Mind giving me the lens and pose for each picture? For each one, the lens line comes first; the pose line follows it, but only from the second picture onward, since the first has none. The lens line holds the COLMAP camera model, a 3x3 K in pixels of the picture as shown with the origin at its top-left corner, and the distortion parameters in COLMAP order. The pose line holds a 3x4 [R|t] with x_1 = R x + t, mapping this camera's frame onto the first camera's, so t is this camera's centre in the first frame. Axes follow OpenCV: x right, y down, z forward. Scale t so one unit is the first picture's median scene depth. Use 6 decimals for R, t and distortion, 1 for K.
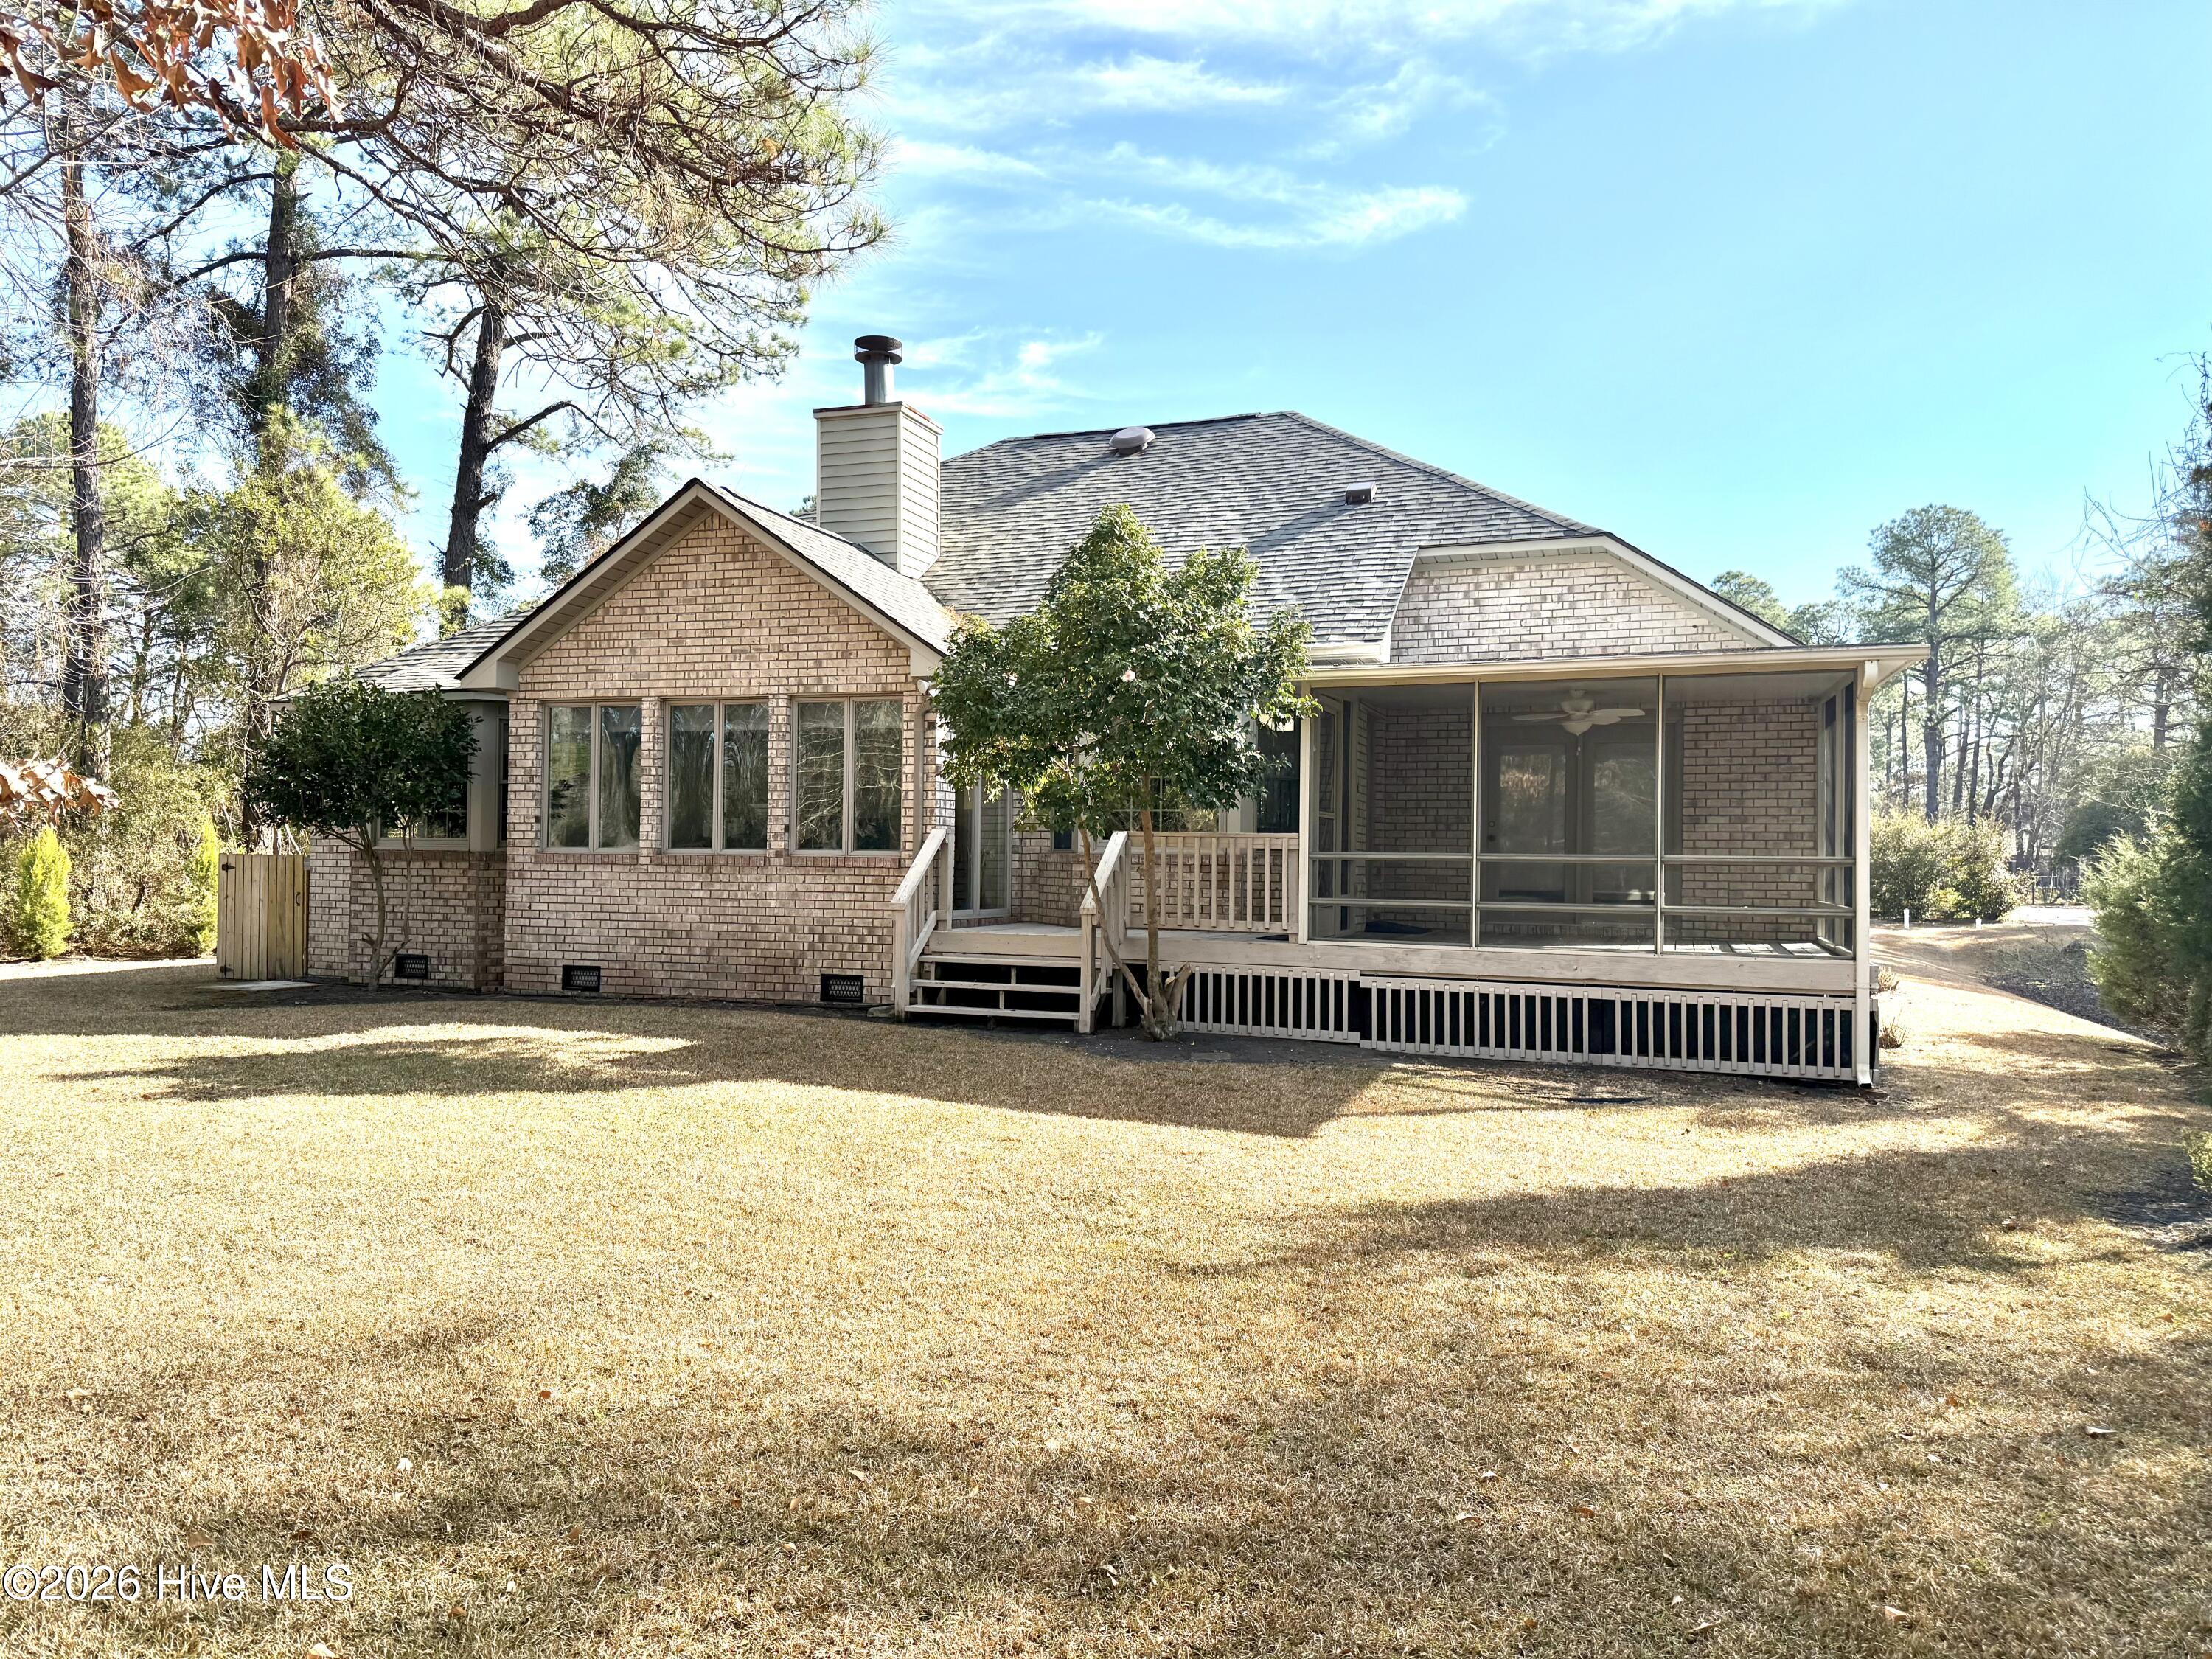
lens RADIAL K [[1605.2, 0, 1106.0], [0, 1605.2, 829.5], [0, 0, 1]] dist [0.225633, -0.341593]
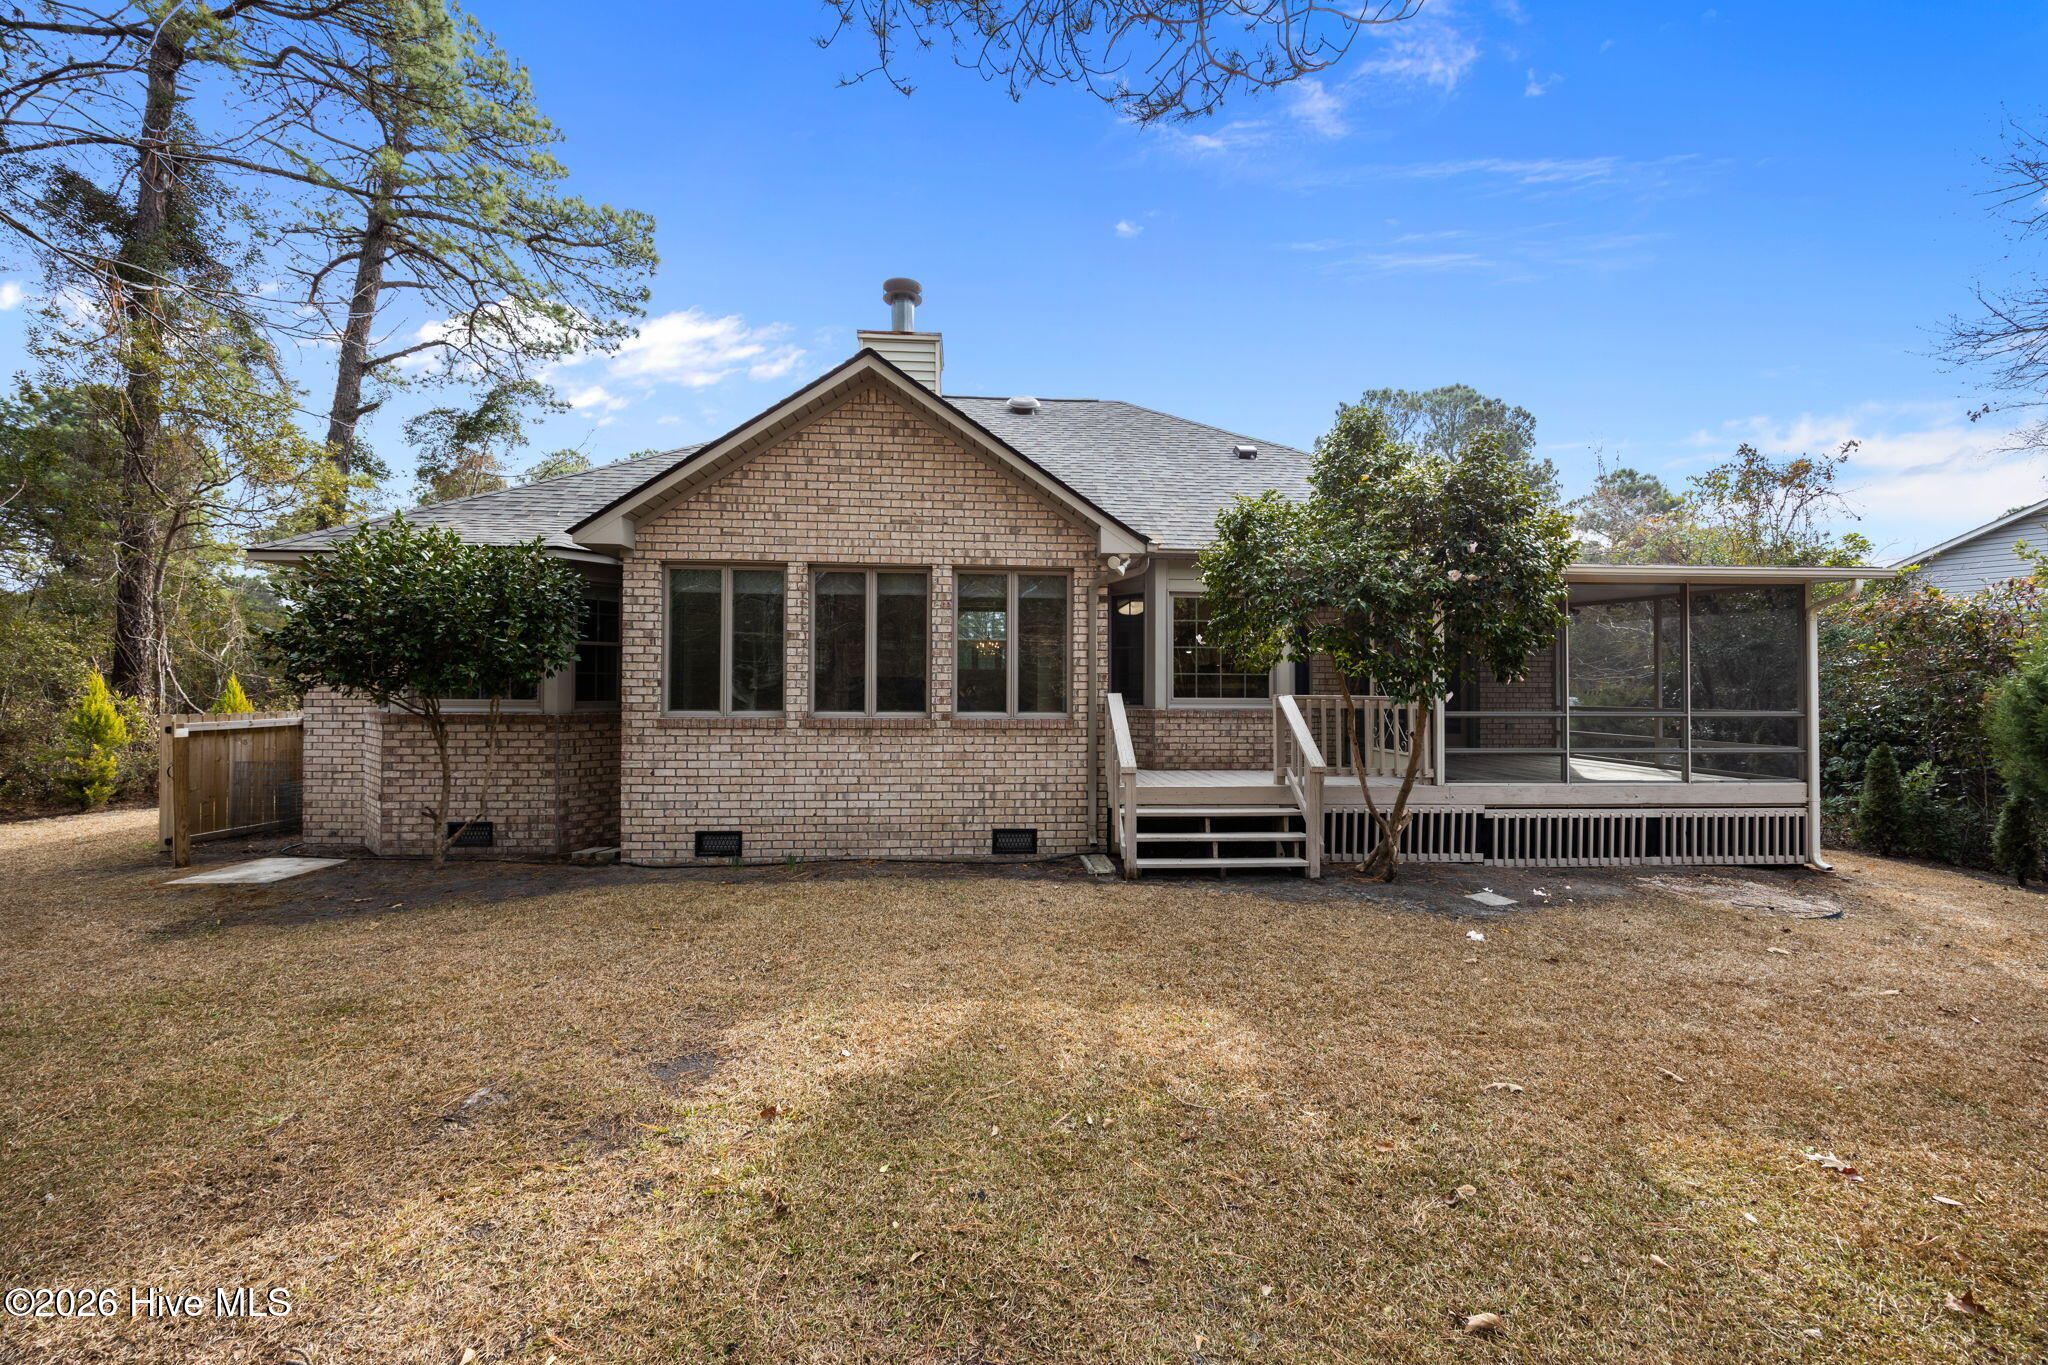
lens RADIAL K [[795.7, 0, 1022.2], [0, 795.7, 677.7], [0, 0, 1]] dist [-0.001142, 0.000062]
pose [[0.902364, -0.002161, 0.430970, -0.370946], [-0.002428, 0.999946, 0.010096, -0.015202], [-0.430968, -0.010157, 0.902310, 0.502128]]
